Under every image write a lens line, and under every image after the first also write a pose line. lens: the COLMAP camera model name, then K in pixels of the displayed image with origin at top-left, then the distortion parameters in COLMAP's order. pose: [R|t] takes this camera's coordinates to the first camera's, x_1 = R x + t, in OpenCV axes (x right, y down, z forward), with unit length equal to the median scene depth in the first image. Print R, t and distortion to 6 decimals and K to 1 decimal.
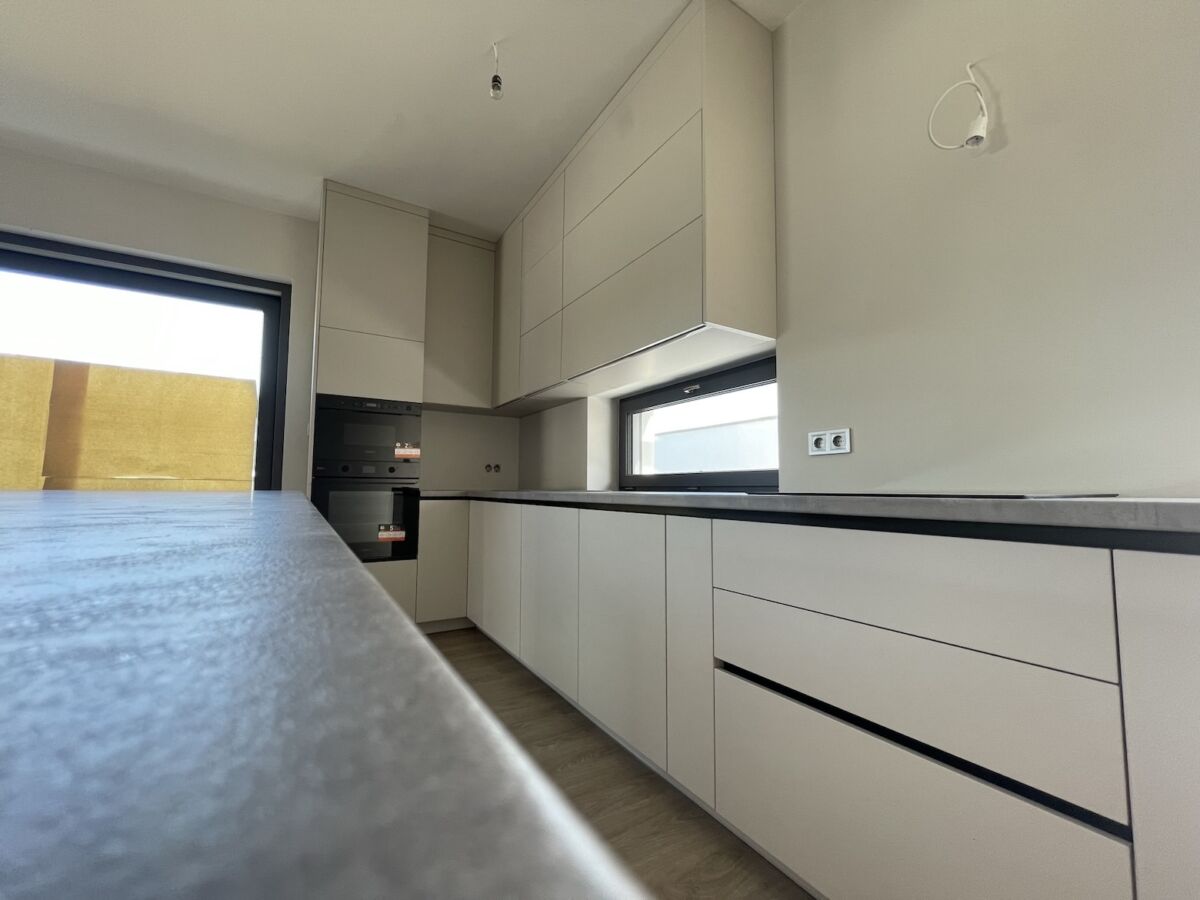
lens RADIAL K [[484.5, 0, 596.2], [0, 484.5, 454.7], [0, 0, 1]] dist [0.002356, 0.000277]
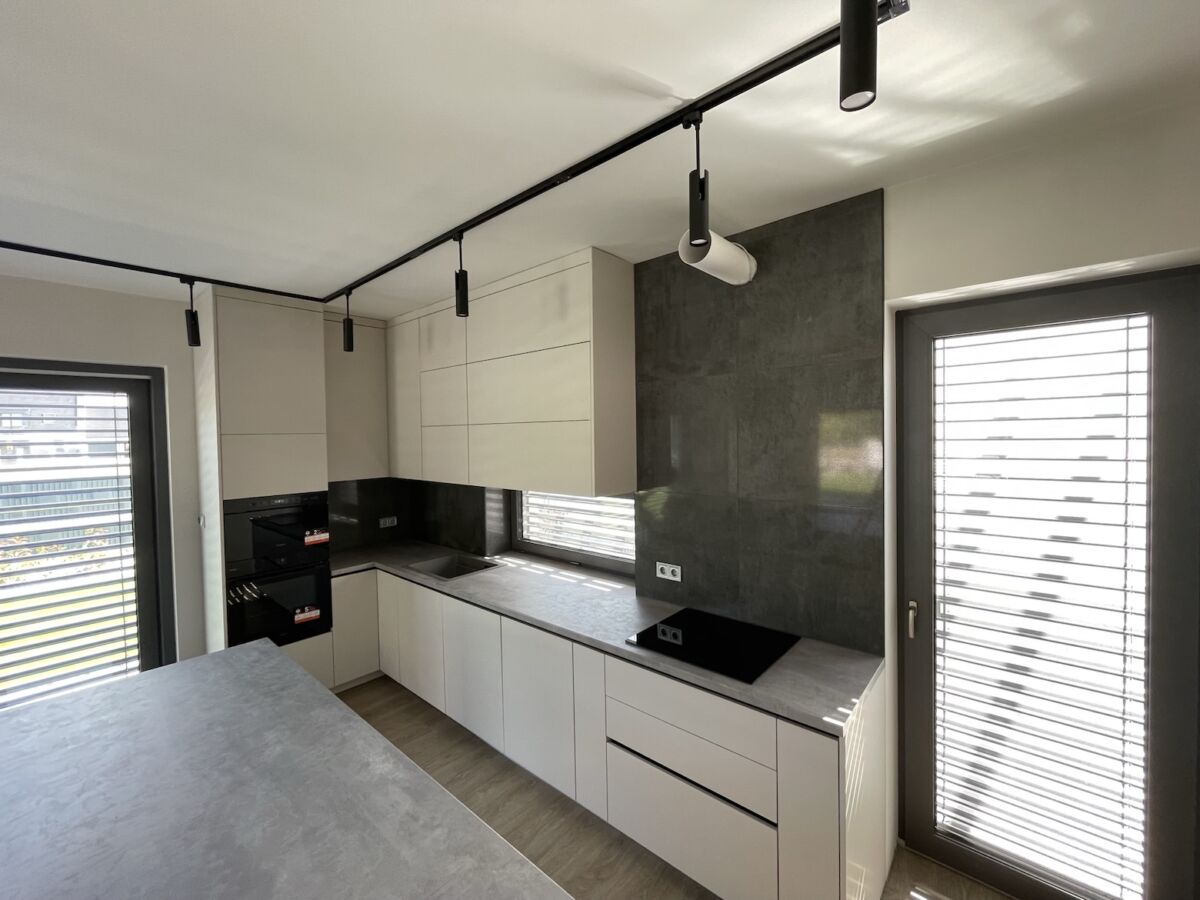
lens RADIAL K [[484.5, 0, 597.7], [0, 484.5, 445.0], [0, 0, 1]] dist [0.002356, 0.000277]
pose [[0.952634, -0.029044, 0.302730, -0.119251], [0.000815, 0.995670, 0.092960, -0.335036], [-0.304119, -0.088310, 0.948532, -0.220751]]
